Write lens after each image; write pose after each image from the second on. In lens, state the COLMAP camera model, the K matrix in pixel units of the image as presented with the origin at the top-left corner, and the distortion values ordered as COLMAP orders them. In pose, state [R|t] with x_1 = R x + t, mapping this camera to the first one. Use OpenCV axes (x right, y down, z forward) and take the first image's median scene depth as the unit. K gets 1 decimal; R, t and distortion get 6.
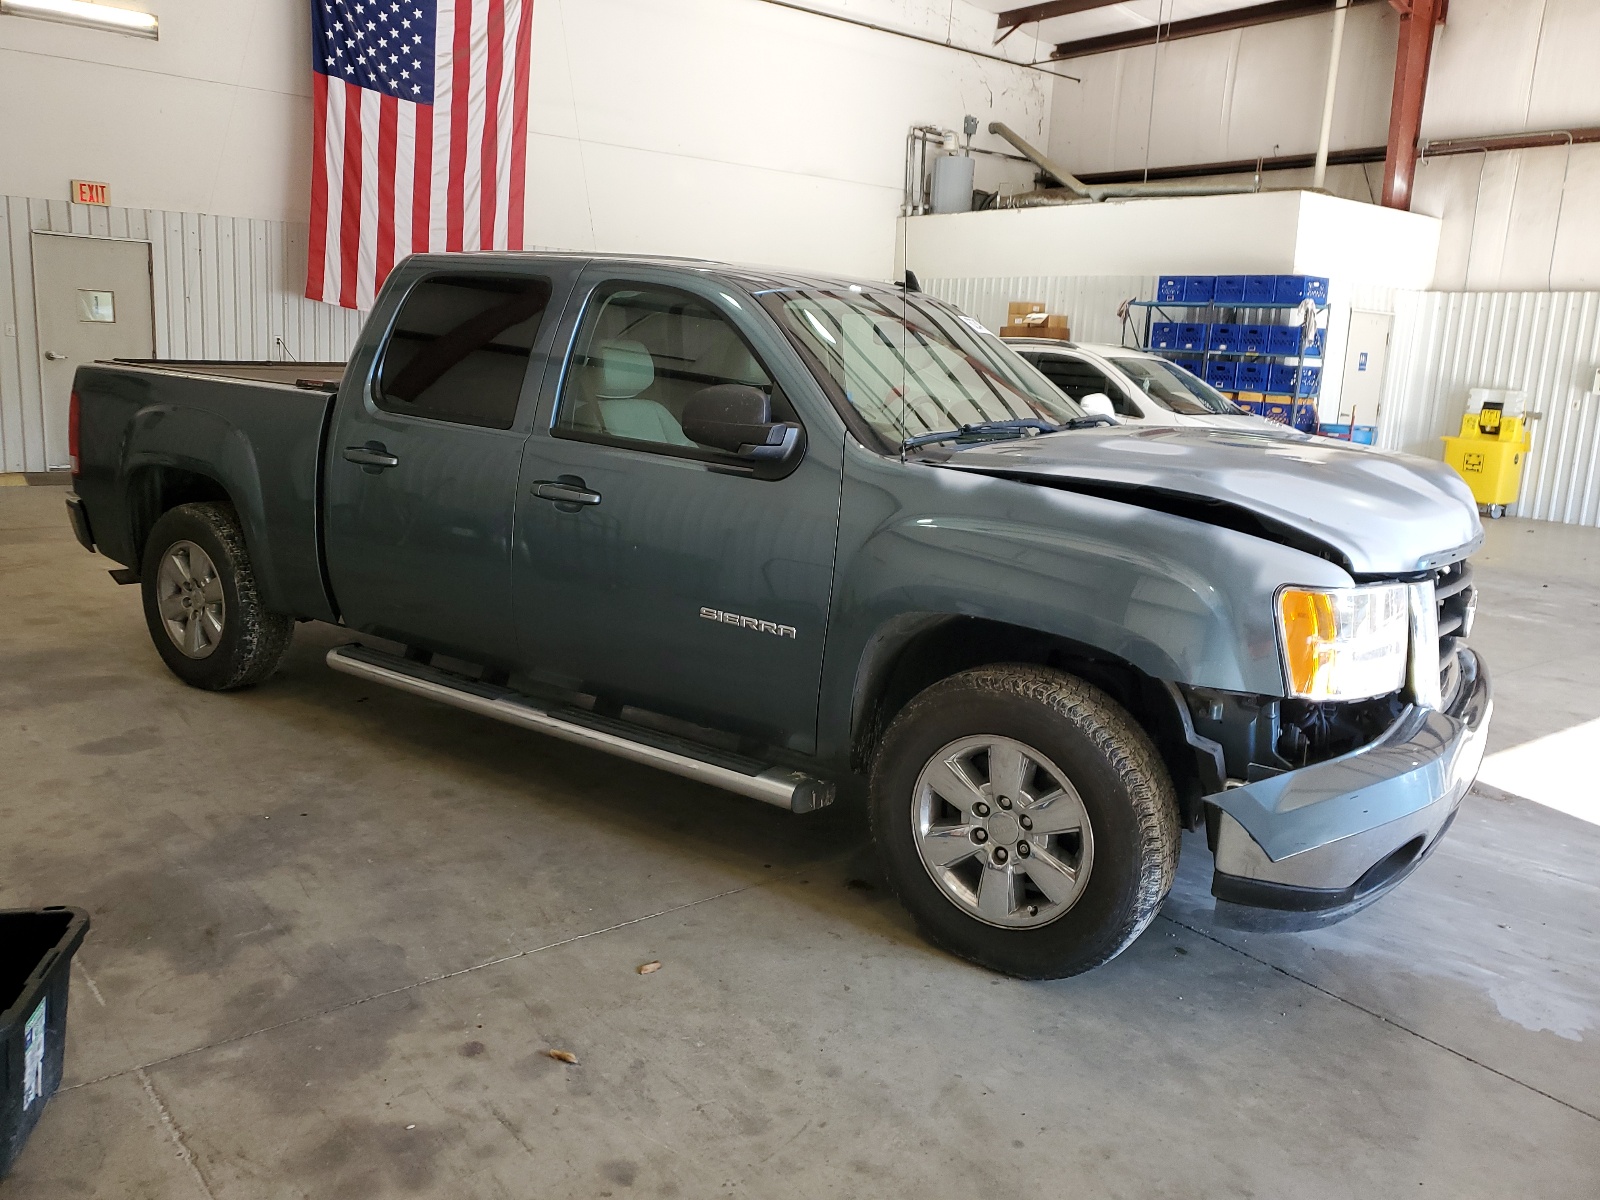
lens RADIAL K [[1238.5, 0, 786.4], [0, 1238.5, 561.6], [0, 0, 1]] dist [0.004762, 0.030216]
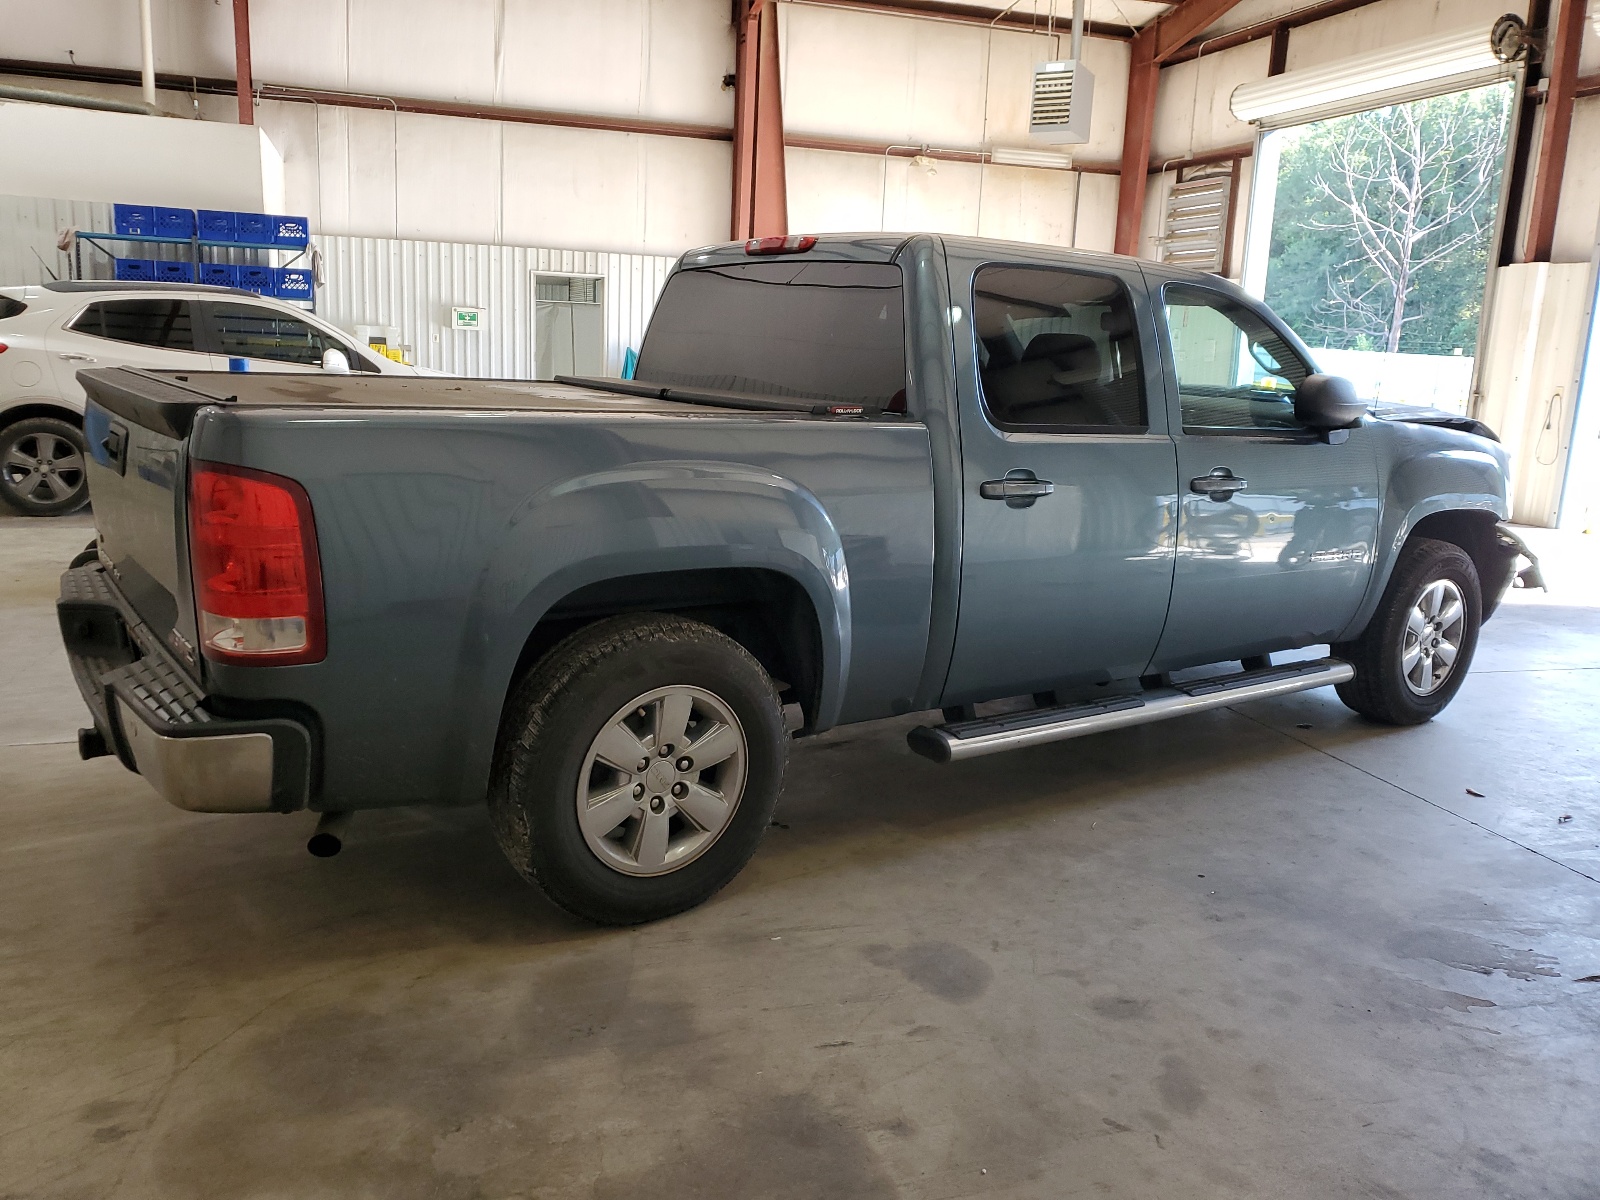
lens RADIAL K [[1238.5, 0, 786.4], [0, 1238.5, 561.6], [0, 0, 1]] dist [0.004762, 0.030216]
pose [[0.357821, -0.201240, 0.911848, -0.407405], [0.141418, 0.976917, 0.160106, -0.066816], [-0.923020, 0.071663, 0.378020, 0.292594]]
